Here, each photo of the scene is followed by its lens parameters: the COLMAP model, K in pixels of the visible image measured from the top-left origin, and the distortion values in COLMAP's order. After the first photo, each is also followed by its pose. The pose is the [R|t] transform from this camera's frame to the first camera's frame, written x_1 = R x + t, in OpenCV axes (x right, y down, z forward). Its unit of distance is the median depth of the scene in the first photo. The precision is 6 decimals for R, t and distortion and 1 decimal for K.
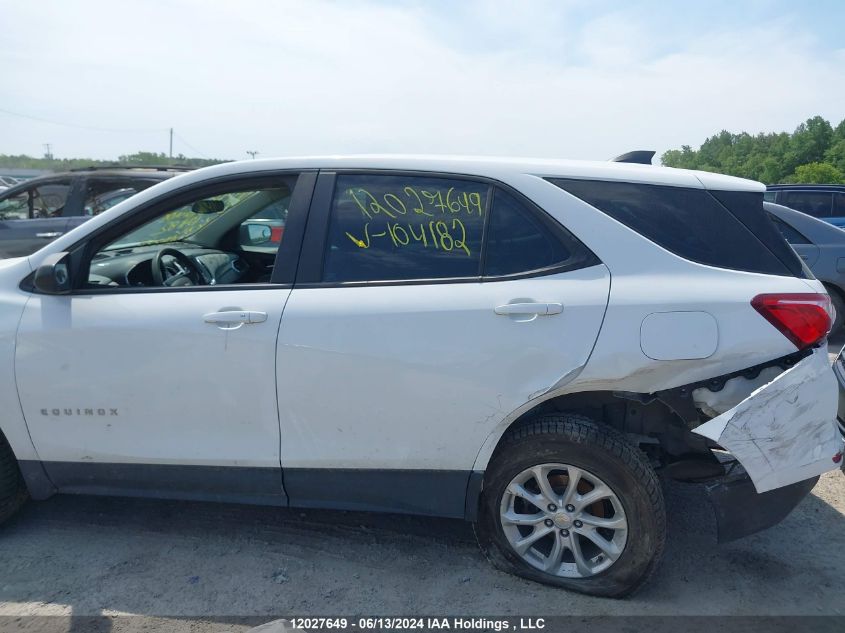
lens RADIAL K [[710.4, 0, 422.1], [0, 710.4, 295.1], [0, 0, 1]] dist [0.065559, -0.165087]
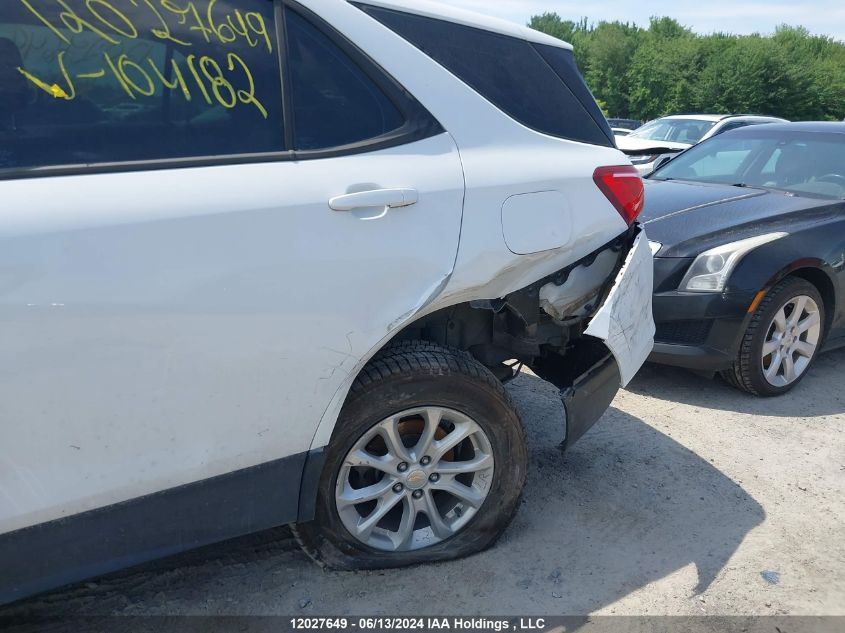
lens RADIAL K [[710.4, 0, 422.1], [0, 710.4, 295.1], [0, 0, 1]] dist [0.065559, -0.165087]
pose [[0.745715, -0.138945, 0.651616, -0.262199], [0.042971, 0.986007, 0.161071, 0.002218], [-0.664878, -0.092112, 0.741251, 0.453517]]
